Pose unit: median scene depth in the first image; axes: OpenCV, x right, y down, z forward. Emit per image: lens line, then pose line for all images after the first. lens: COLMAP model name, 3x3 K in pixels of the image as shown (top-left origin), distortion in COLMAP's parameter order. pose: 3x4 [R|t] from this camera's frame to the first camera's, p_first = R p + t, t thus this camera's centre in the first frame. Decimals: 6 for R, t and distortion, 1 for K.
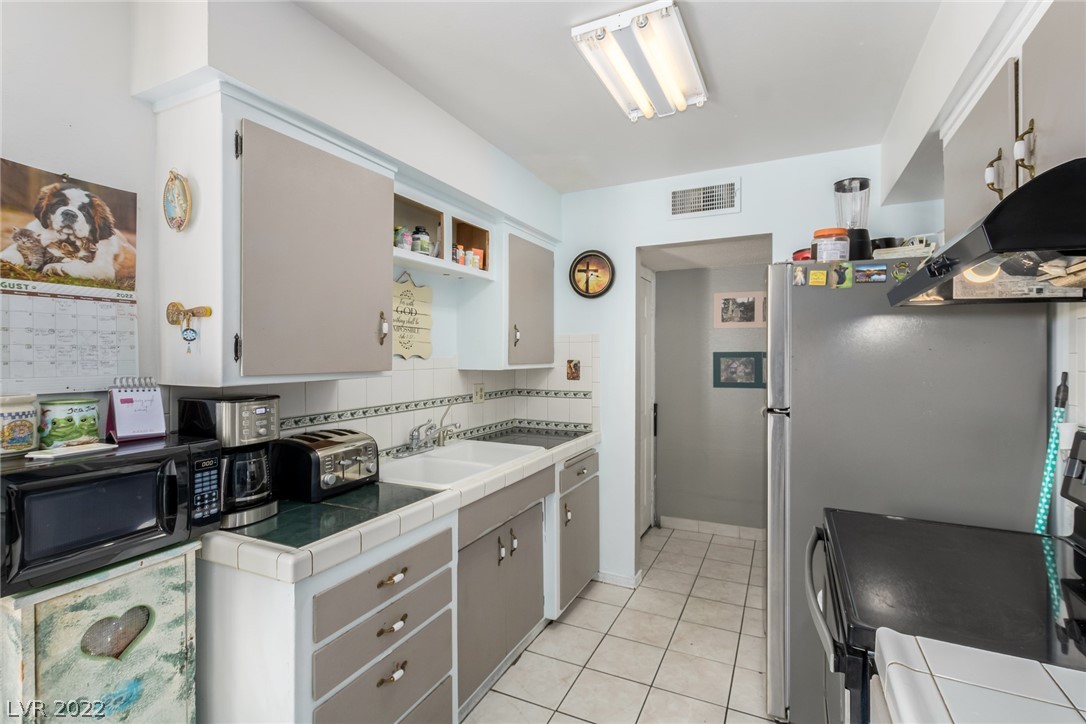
lens RADIAL K [[498.1, 0, 543.4], [0, 498.1, 360.2], [0, 0, 1]] dist [0.002257, 0.000015]
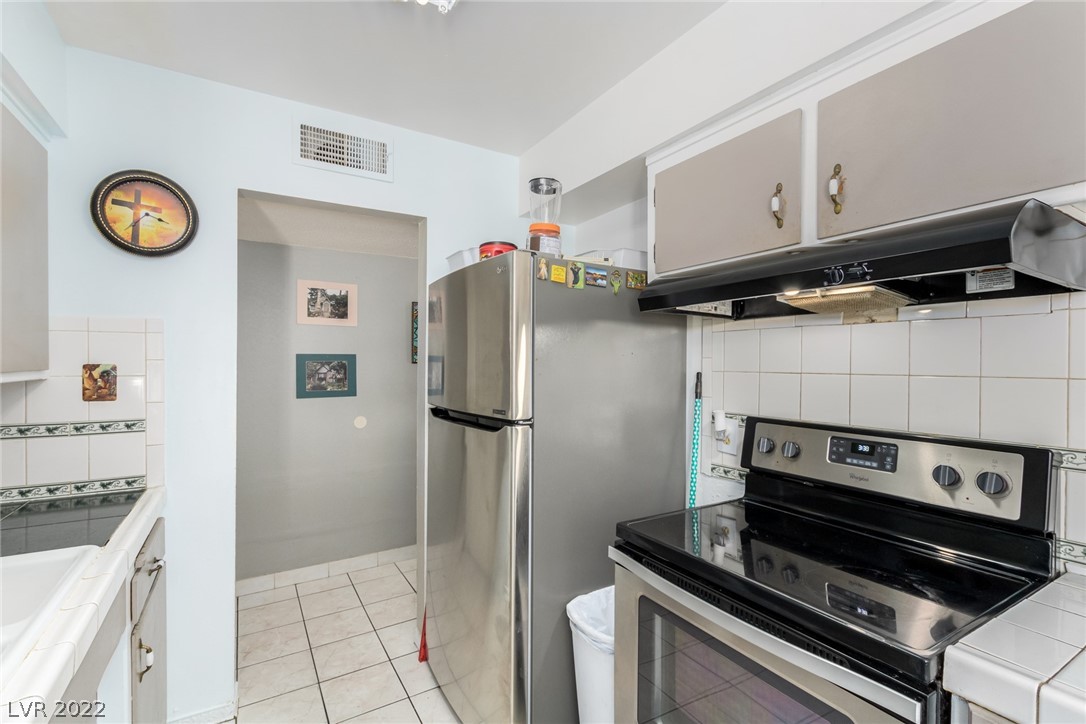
lens RADIAL K [[495.5, 0, 544.0], [0, 495.5, 366.6], [0, 0, 1]] dist [0.002567, 0.000141]
pose [[0.537640, -0.006775, 0.843147, -0.138011], [0.002761, 0.999977, 0.006274, 0.000142], [-0.843170, -0.001045, 0.537646, 0.307110]]
